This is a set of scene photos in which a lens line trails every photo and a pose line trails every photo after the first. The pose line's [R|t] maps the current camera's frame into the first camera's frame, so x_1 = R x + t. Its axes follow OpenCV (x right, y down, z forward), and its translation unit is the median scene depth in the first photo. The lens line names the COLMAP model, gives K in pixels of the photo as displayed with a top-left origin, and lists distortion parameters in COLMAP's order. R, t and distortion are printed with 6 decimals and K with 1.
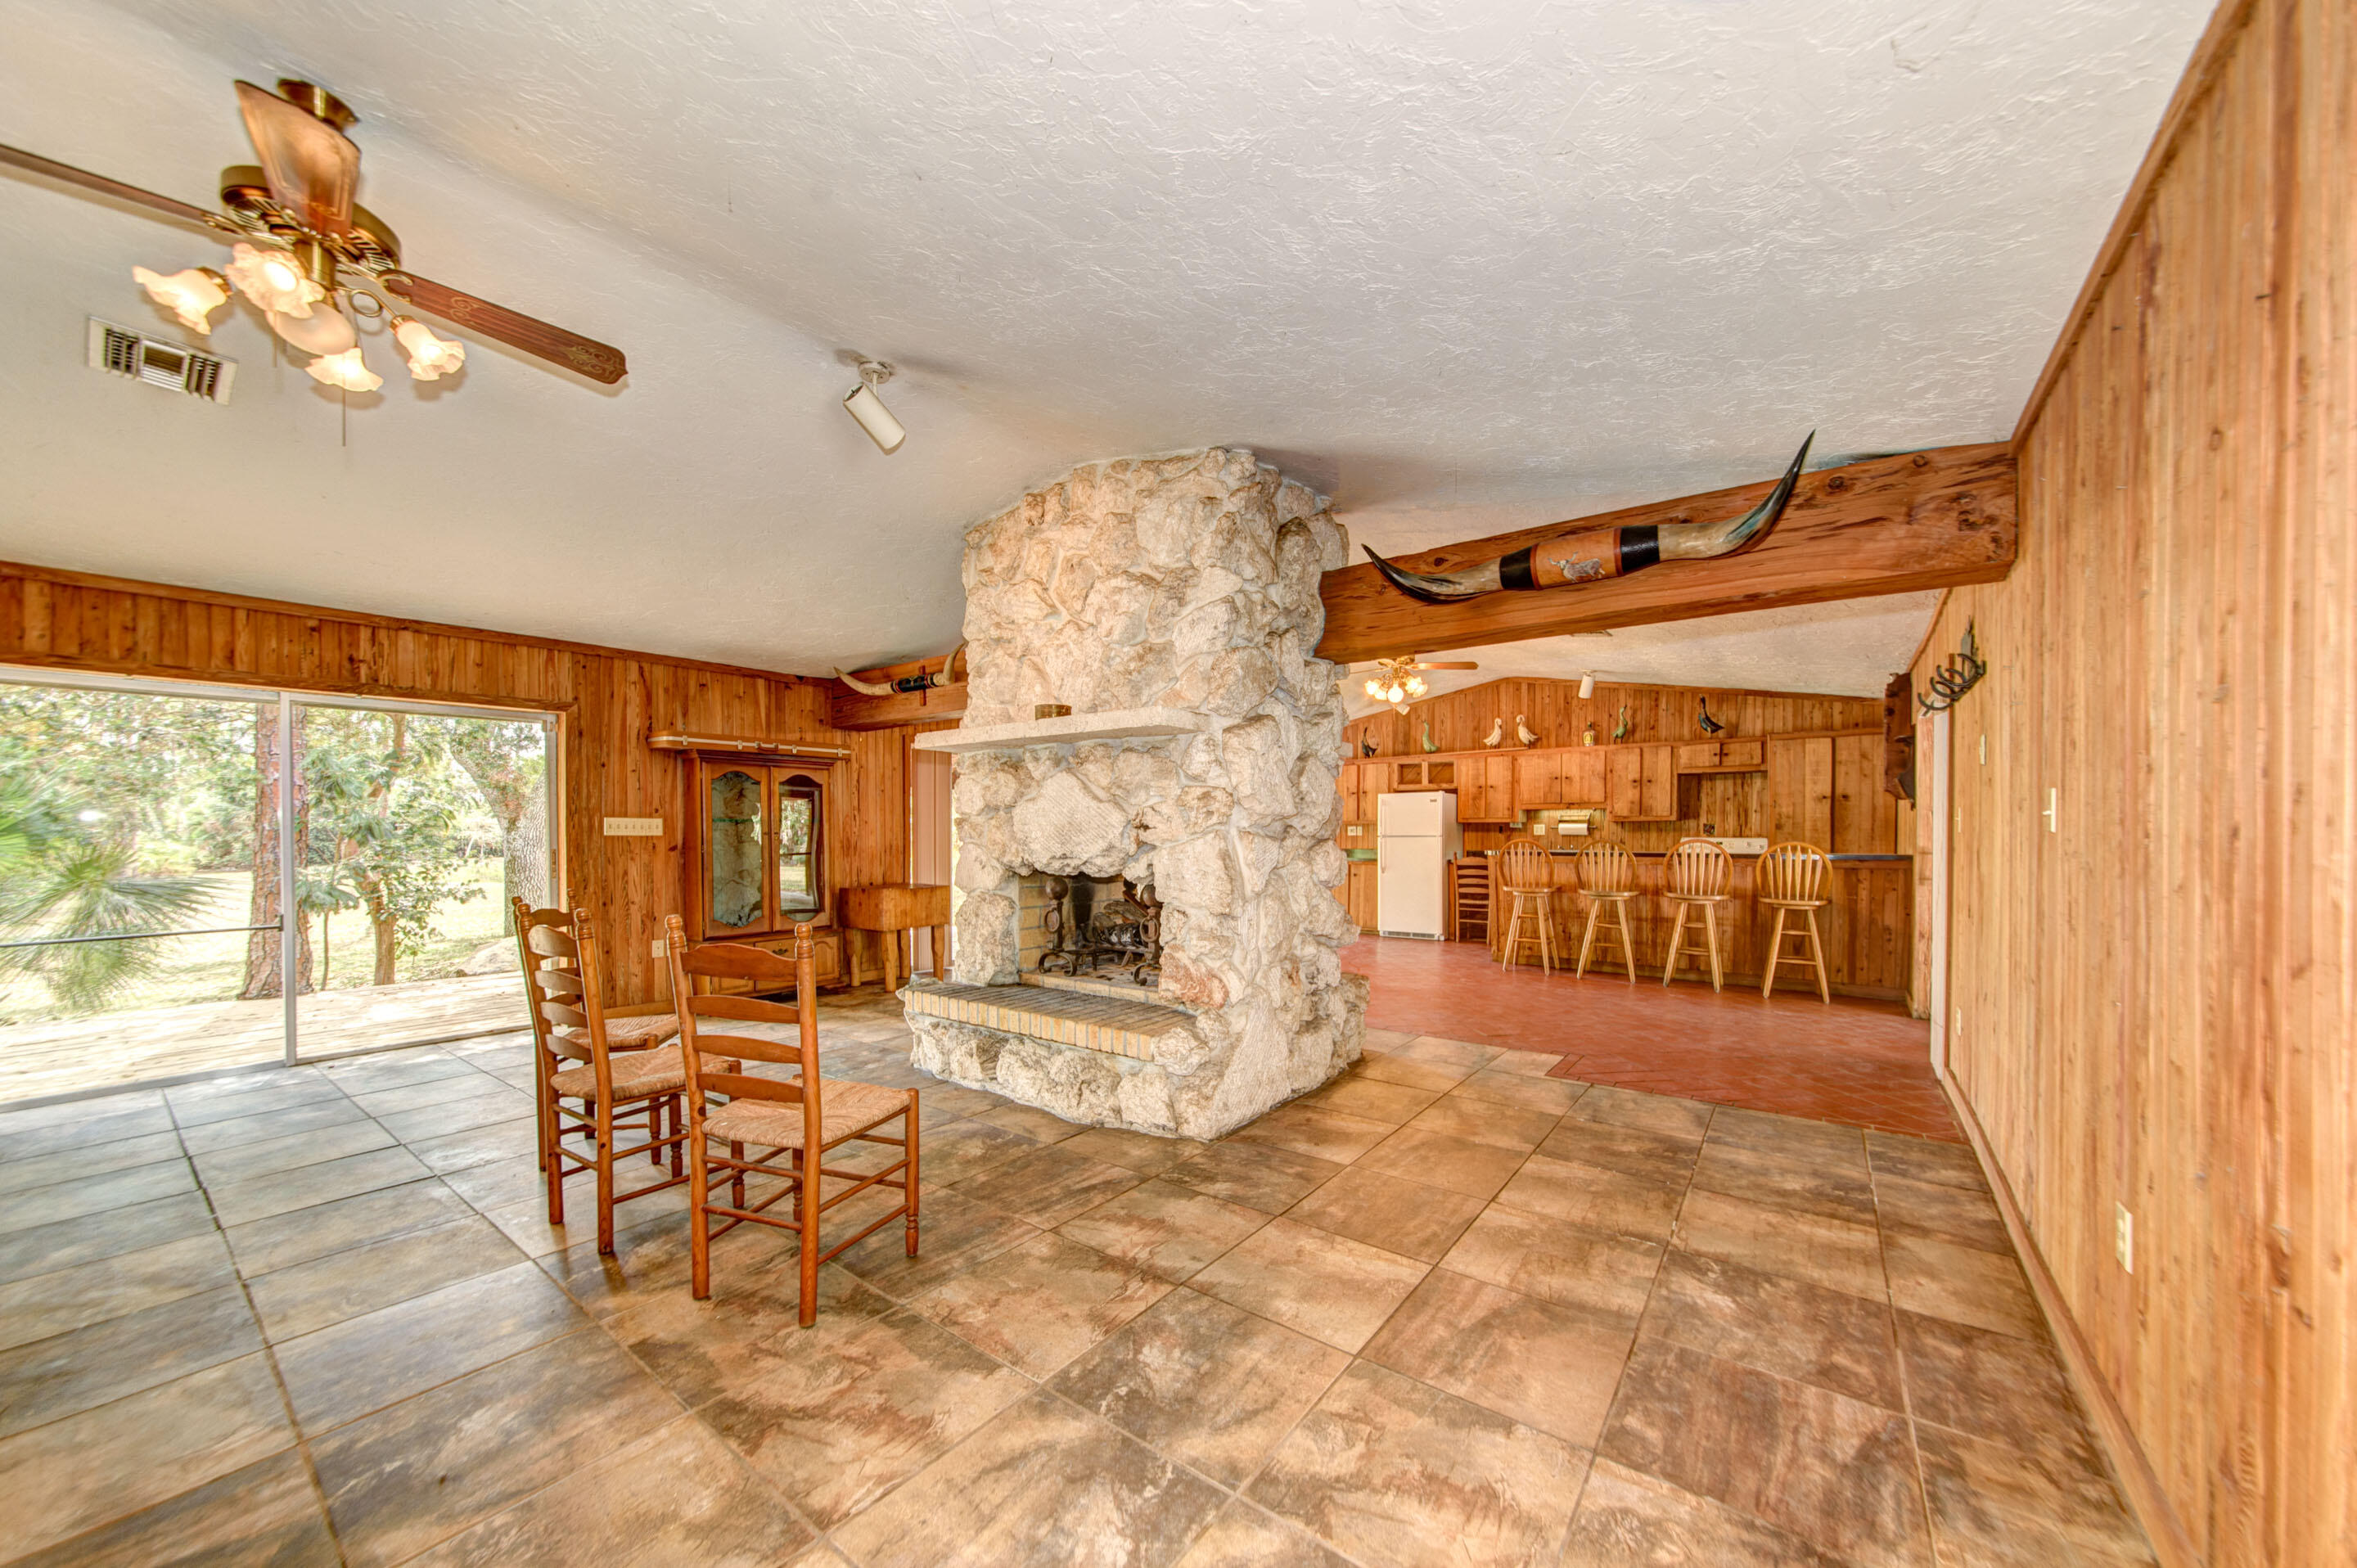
lens RADIAL K [[842.3, 0, 1179.4], [0, 842.3, 842.3], [0, 0, 1]] dist [0.001451, -0.000025]
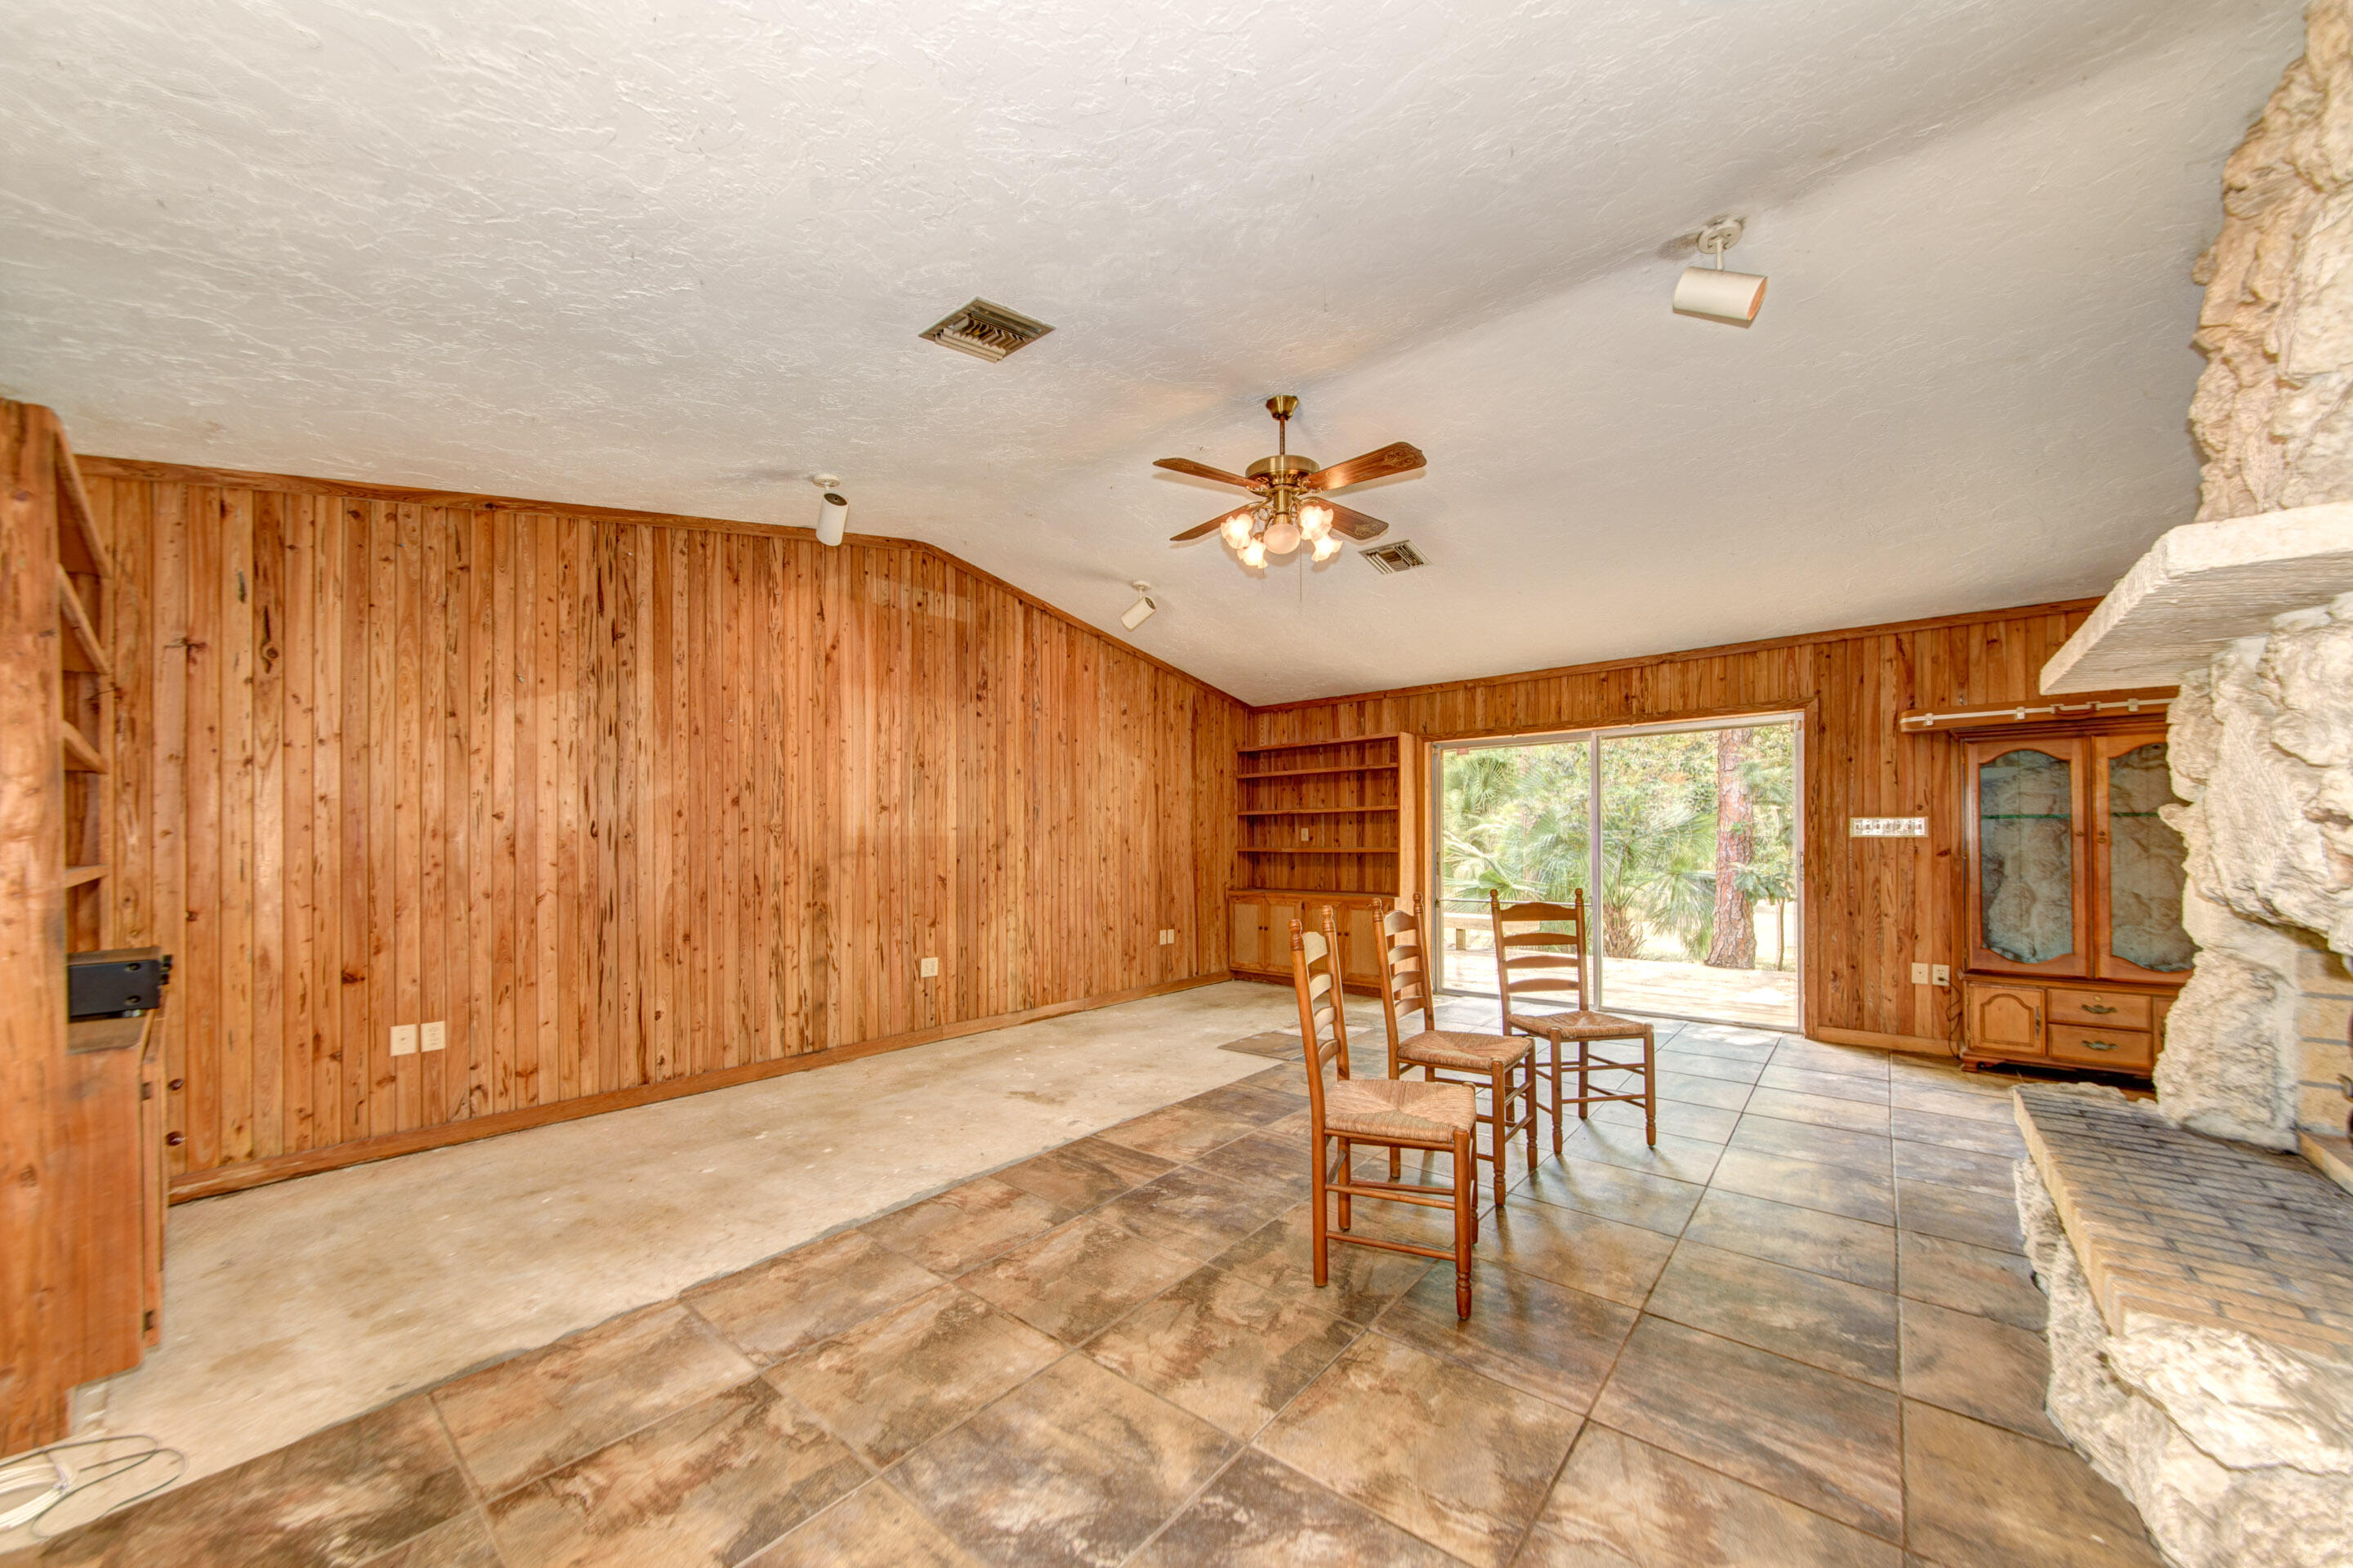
lens RADIAL K [[840.9, 0, 1177.4], [0, 840.9, 842.2], [0, 0, 1]] dist [0.001451, -0.000025]
pose [[-0.042962, 0.004340, -0.999067, 0.257666], [-0.002789, 0.999986, 0.004464, -0.004782], [0.999073, 0.002978, -0.042949, 0.331054]]
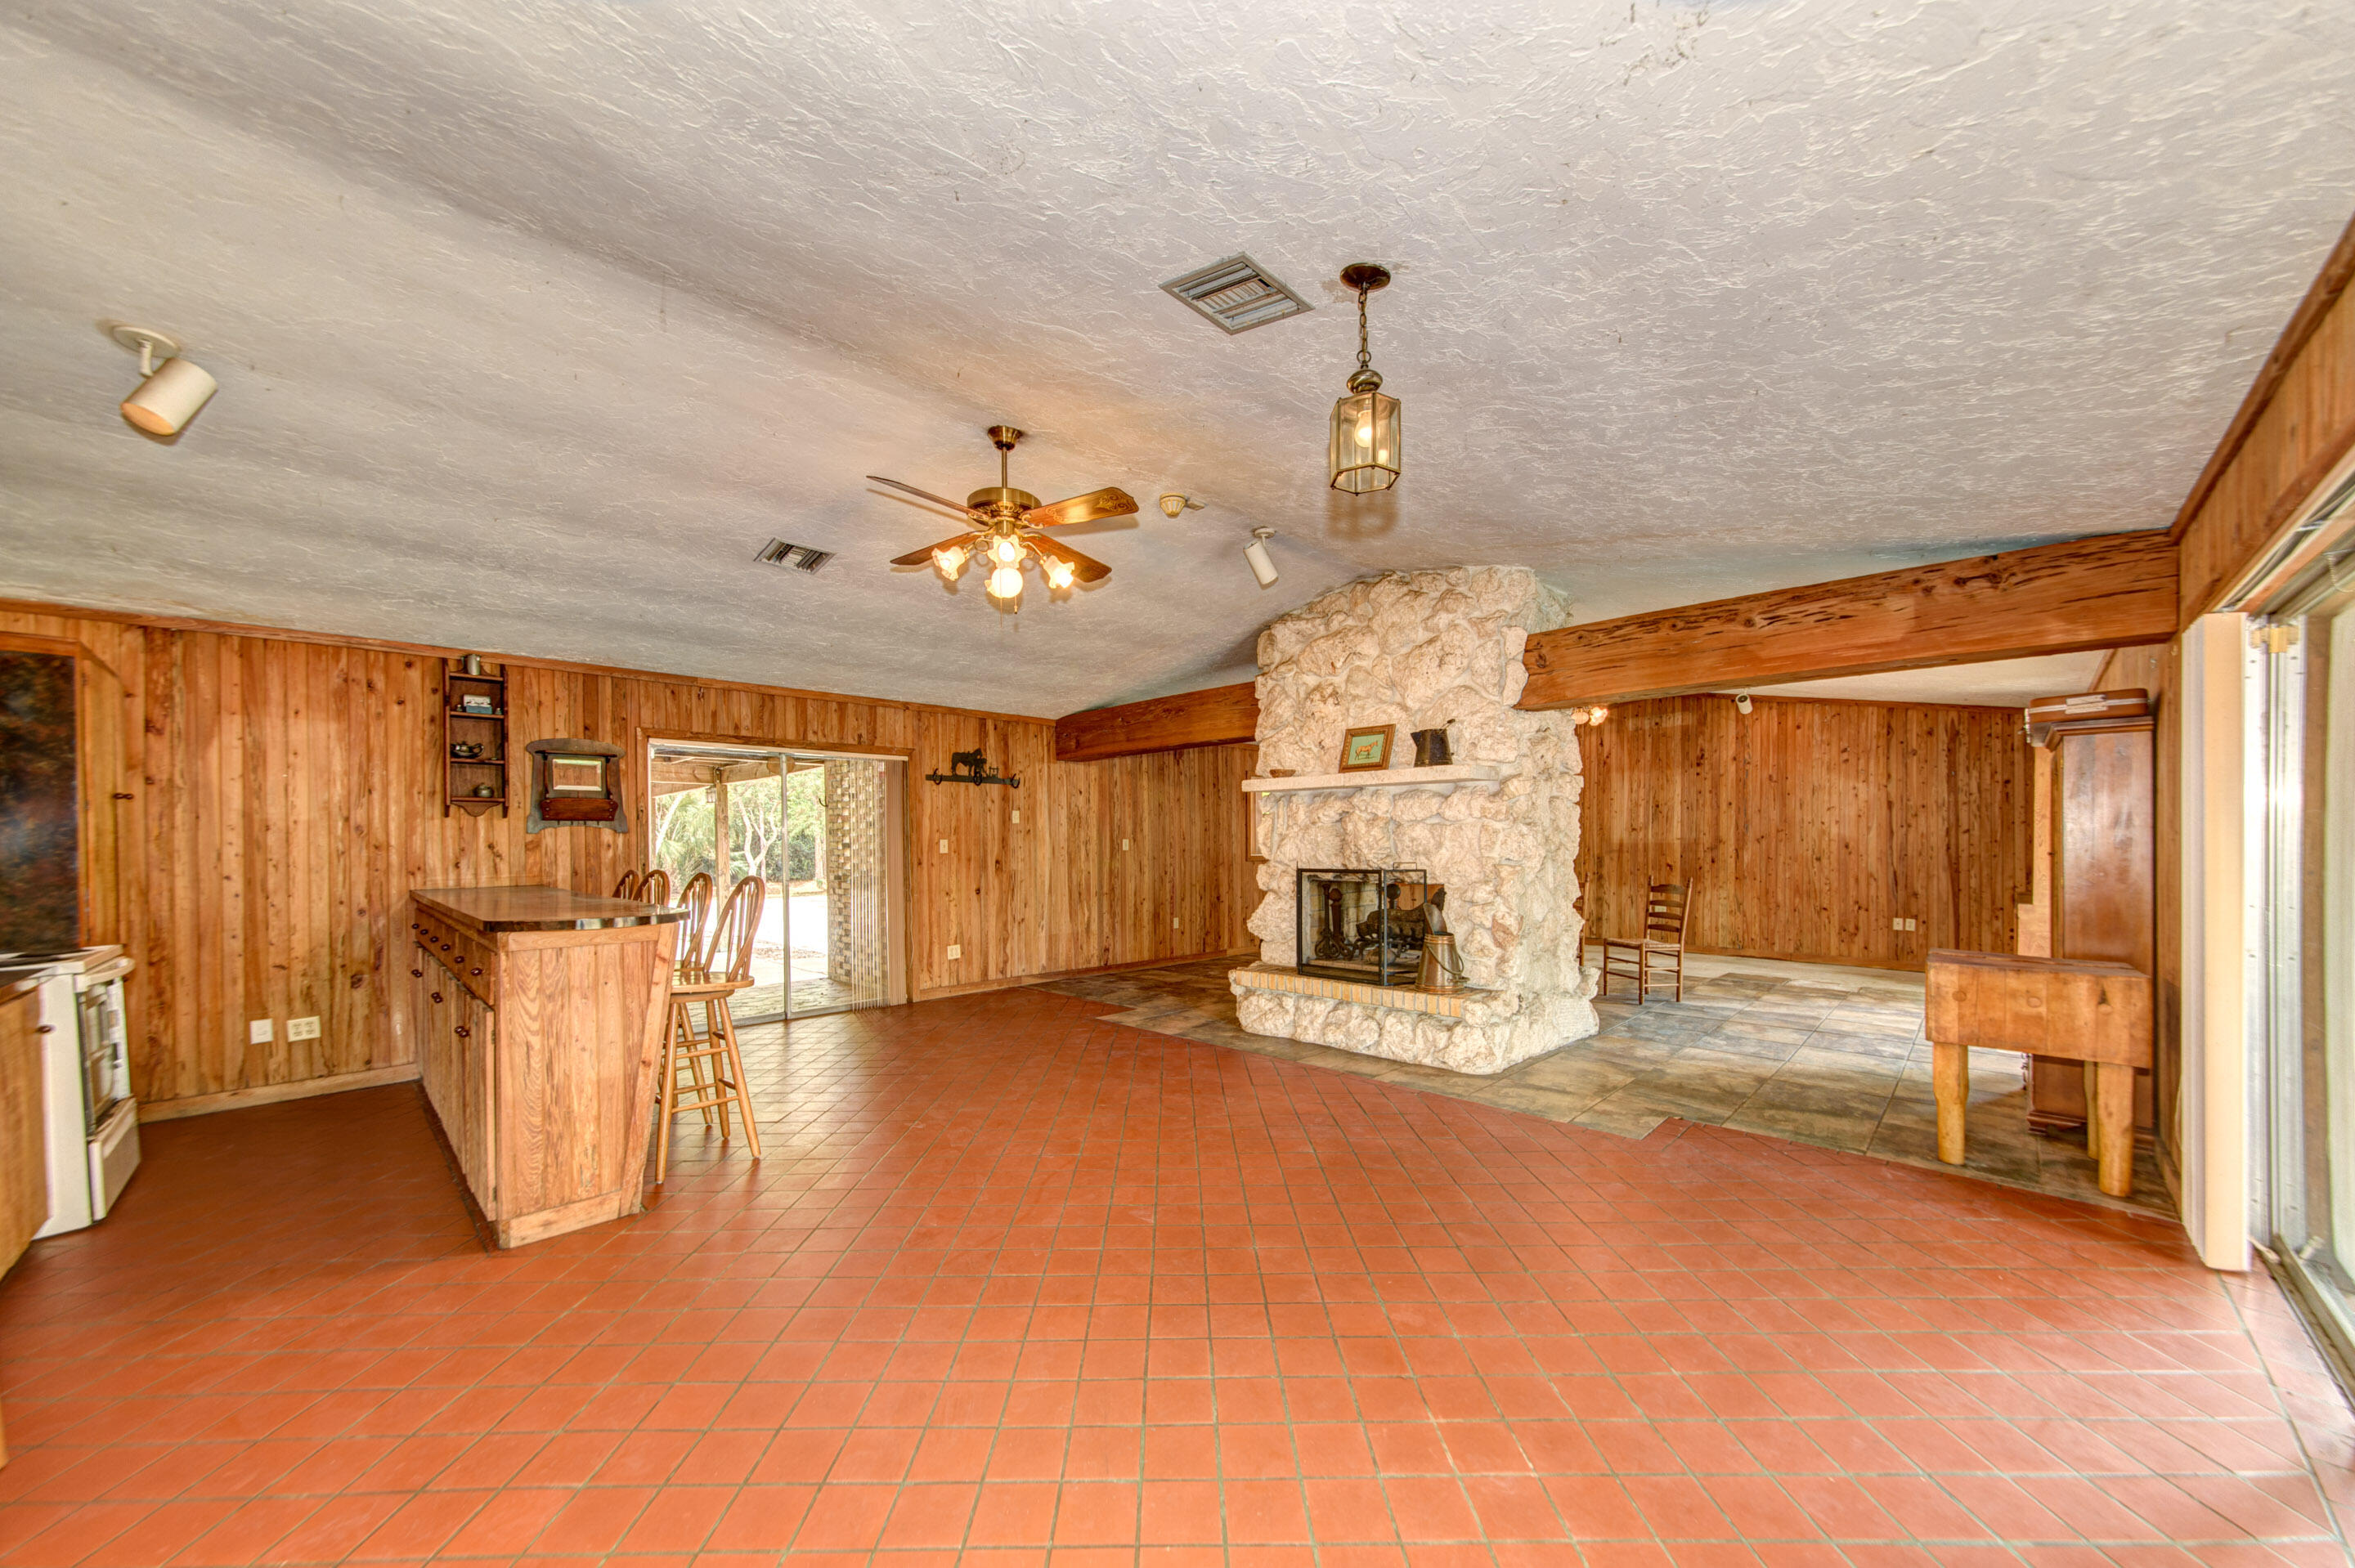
lens RADIAL K [[854.0, 0, 1172.3], [0, 854.0, 842.4], [0, 0, 1]] dist [-0.000810, -0.000113]
pose [[-0.991457, 0.008399, 0.130164, 0.128330], [0.009762, 0.999904, 0.009832, -0.037066], [-0.130069, 0.011019, -0.991444, 2.011476]]
